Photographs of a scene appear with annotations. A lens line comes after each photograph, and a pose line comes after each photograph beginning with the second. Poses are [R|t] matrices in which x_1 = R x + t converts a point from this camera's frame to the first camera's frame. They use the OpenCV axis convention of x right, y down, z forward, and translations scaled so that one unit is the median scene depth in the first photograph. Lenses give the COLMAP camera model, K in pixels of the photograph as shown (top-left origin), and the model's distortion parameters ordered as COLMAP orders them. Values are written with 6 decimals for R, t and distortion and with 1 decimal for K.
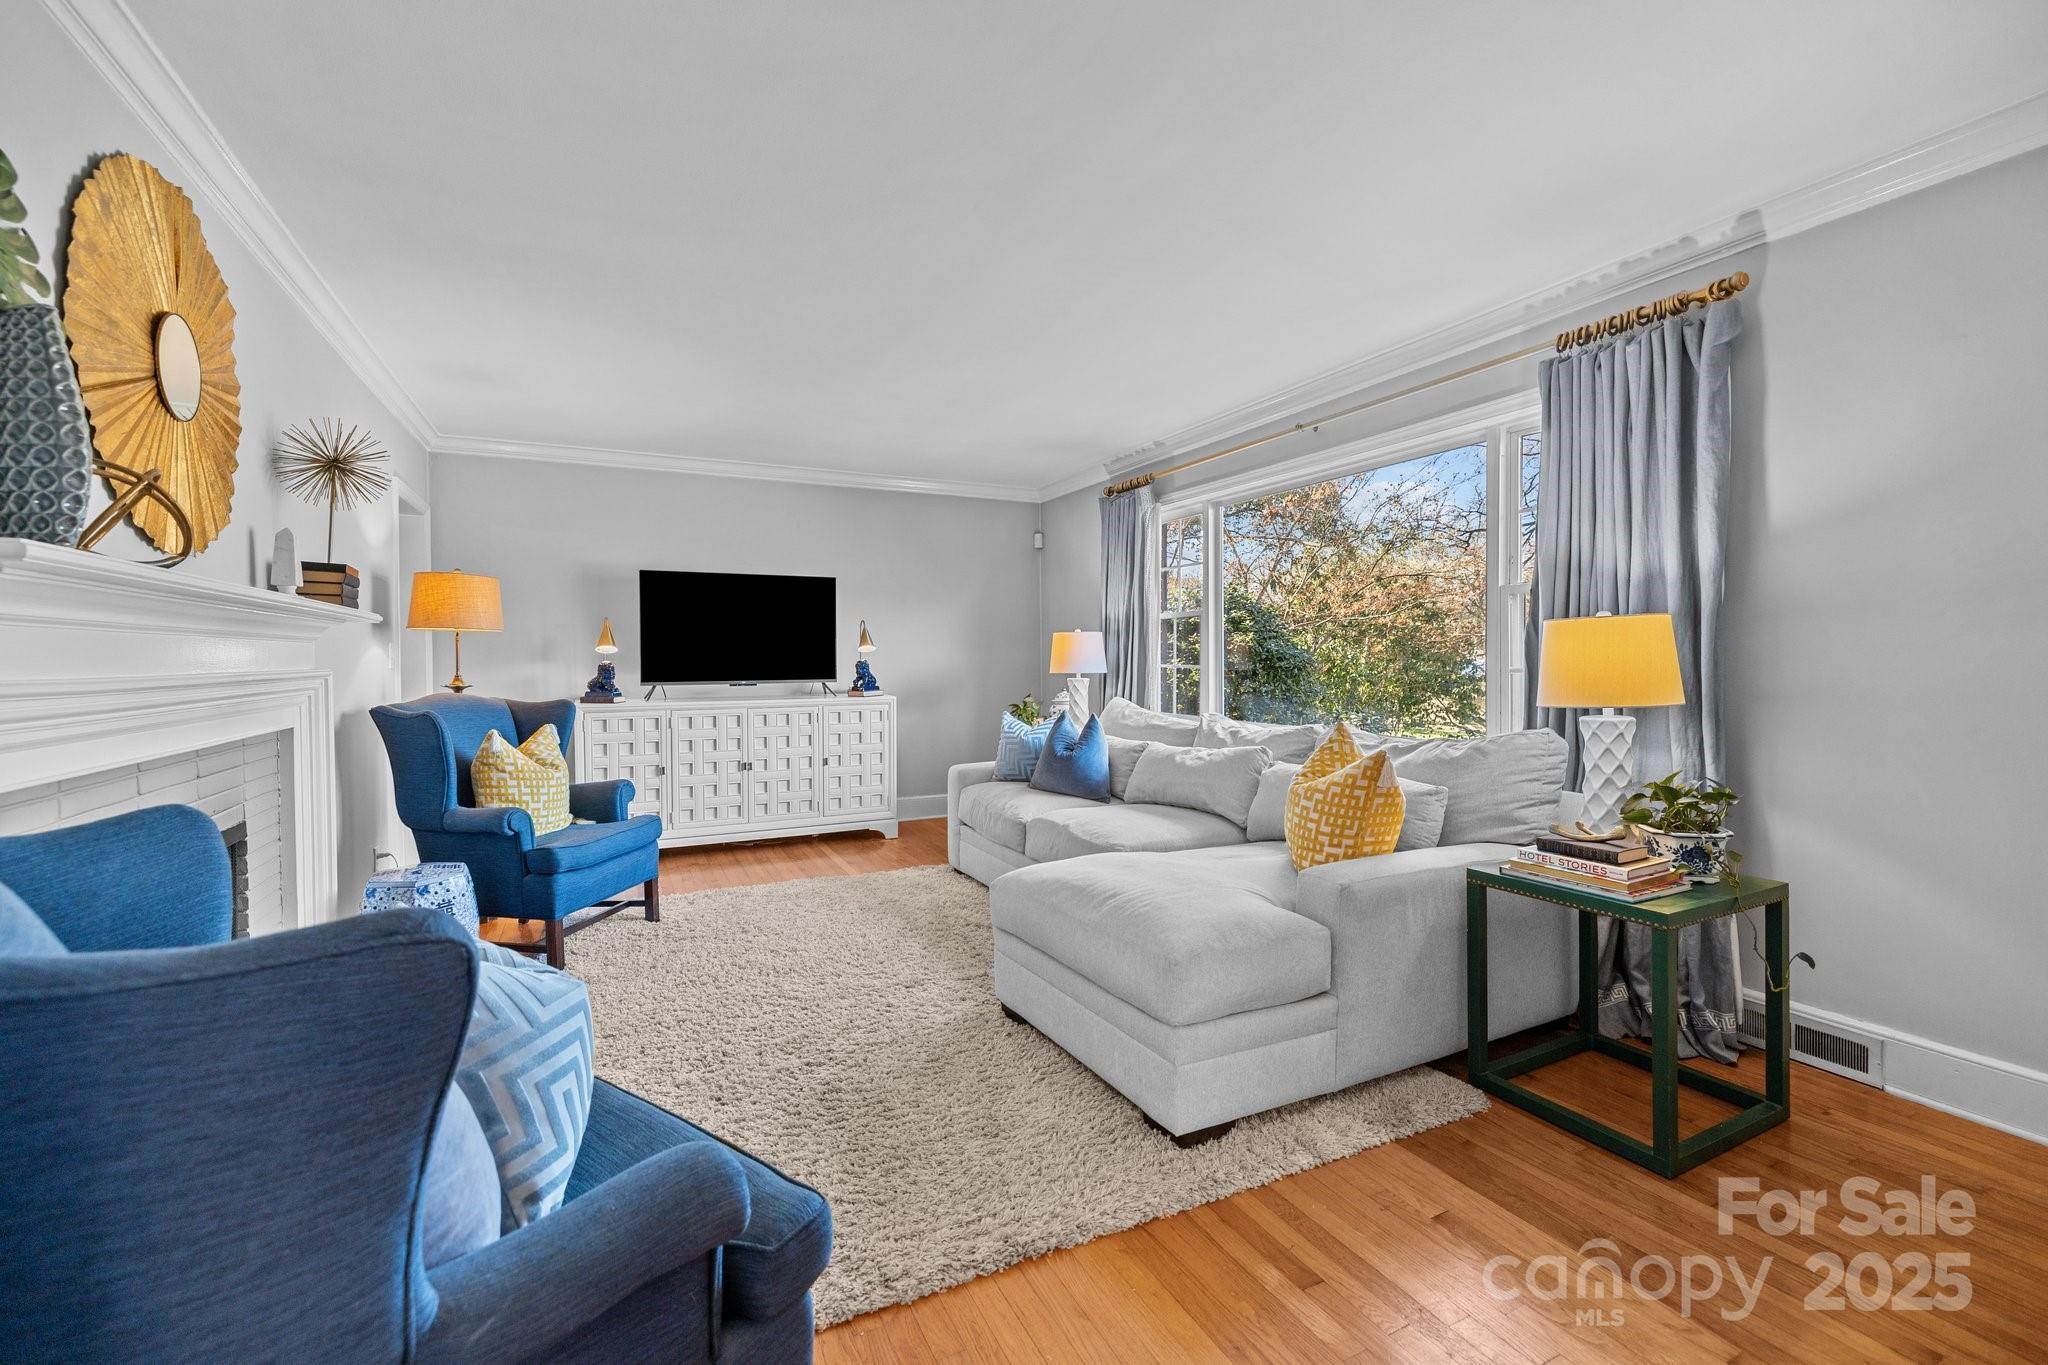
lens RADIAL K [[864.8, 0, 1019.9], [0, 864.8, 661.5], [0, 0, 1]] dist [0.002305, 0.000060]
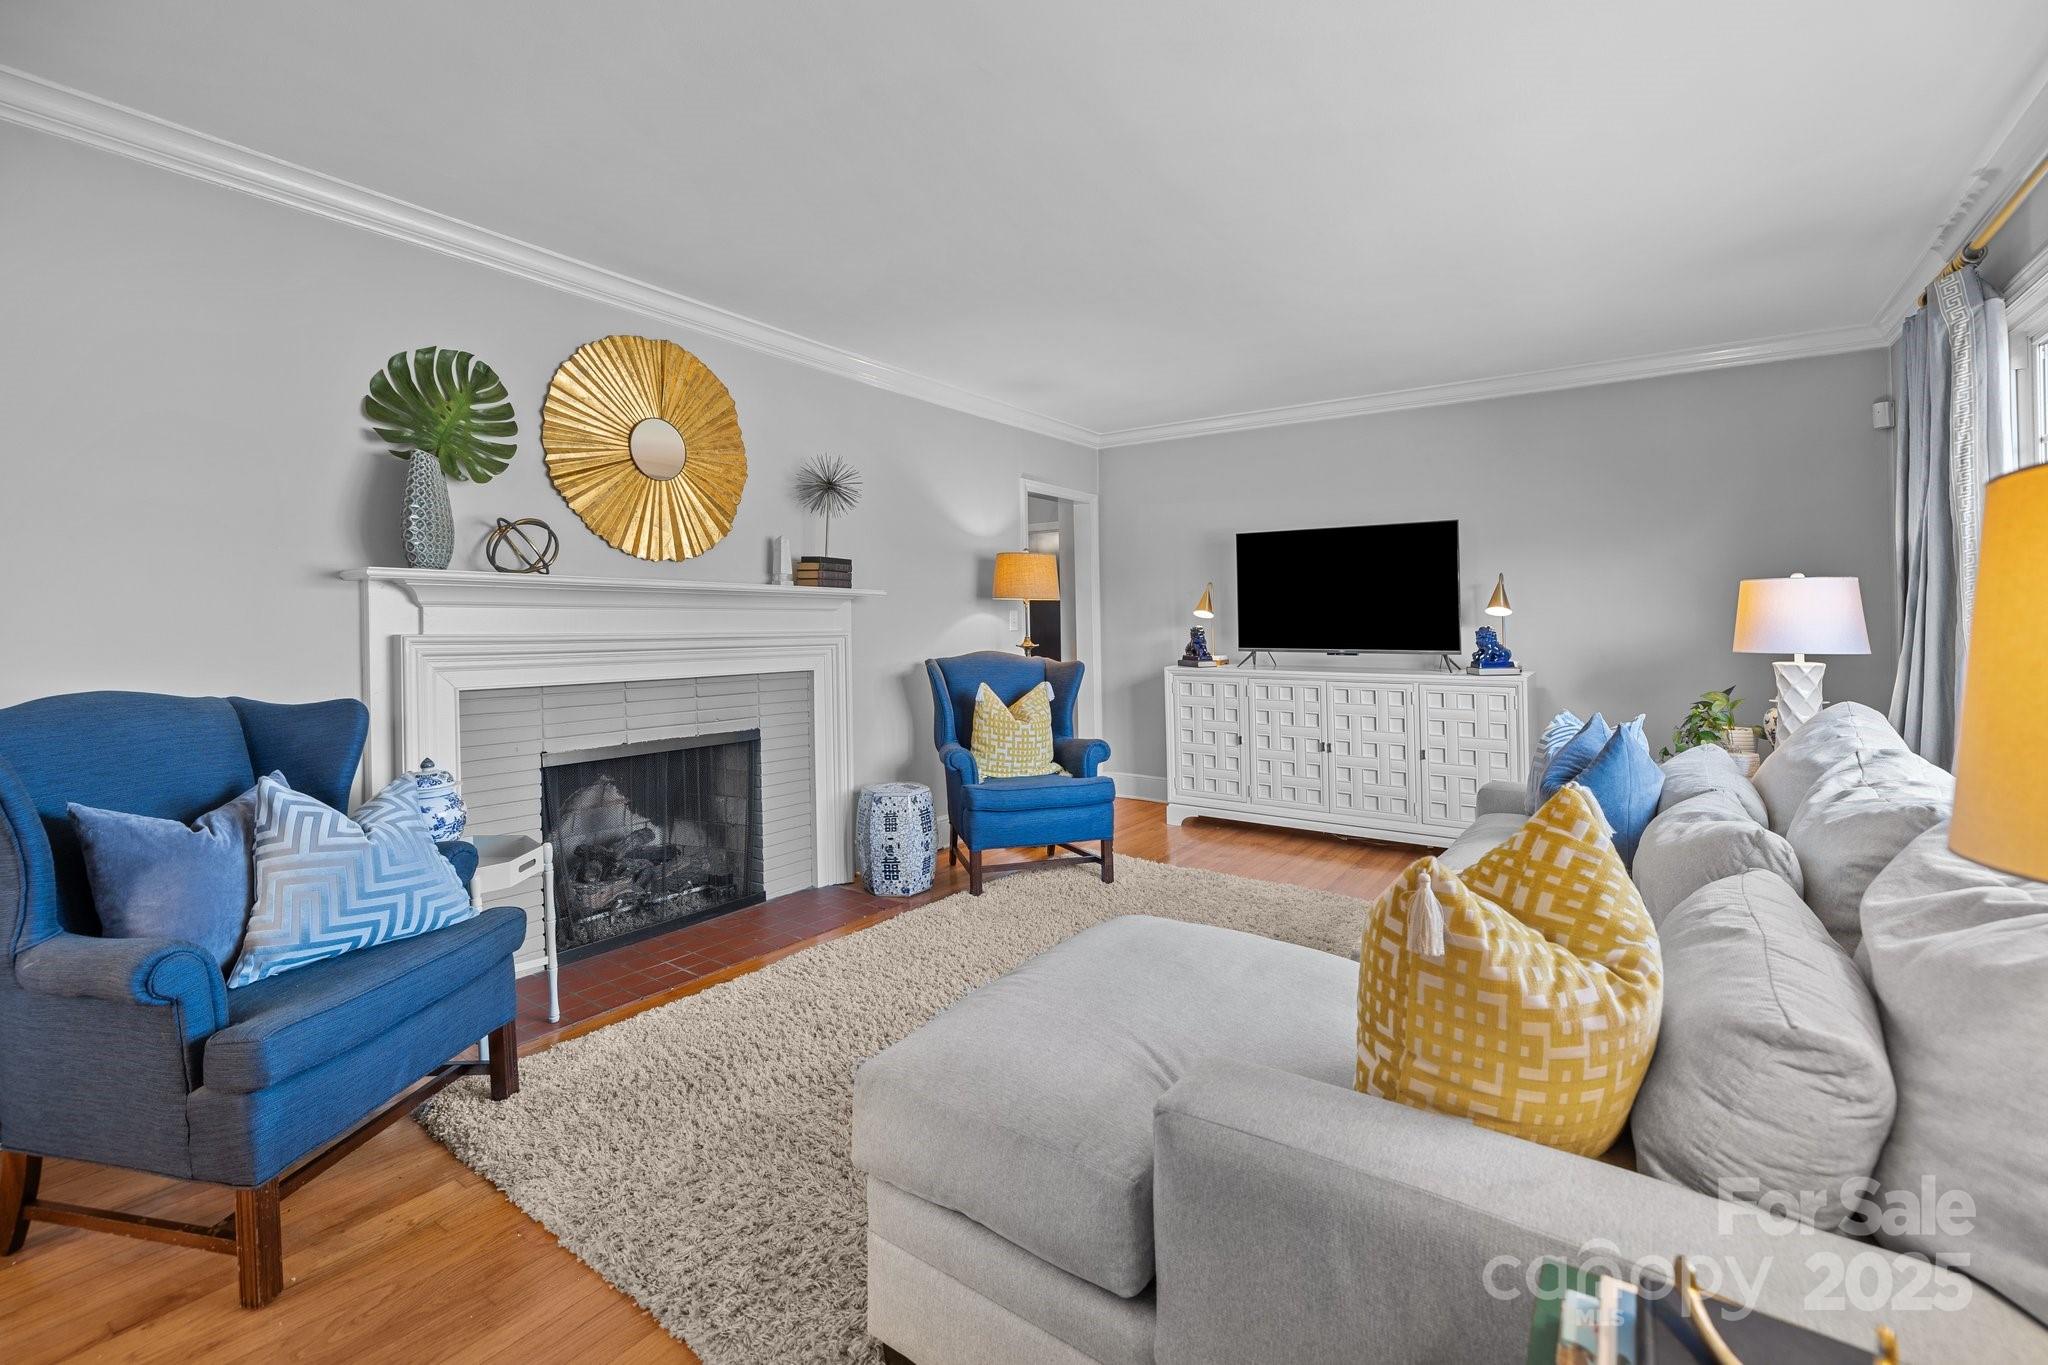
lens RADIAL K [[887.6, 0, 1021.3], [0, 887.6, 619.3], [0, 0, 1]] dist [0.001019, 0.000029]
pose [[0.470652, -0.000269, -0.882319, 0.333049], [-0.007152, 0.999966, -0.004120, -0.002148], [0.882290, 0.008250, 0.470634, 0.305728]]
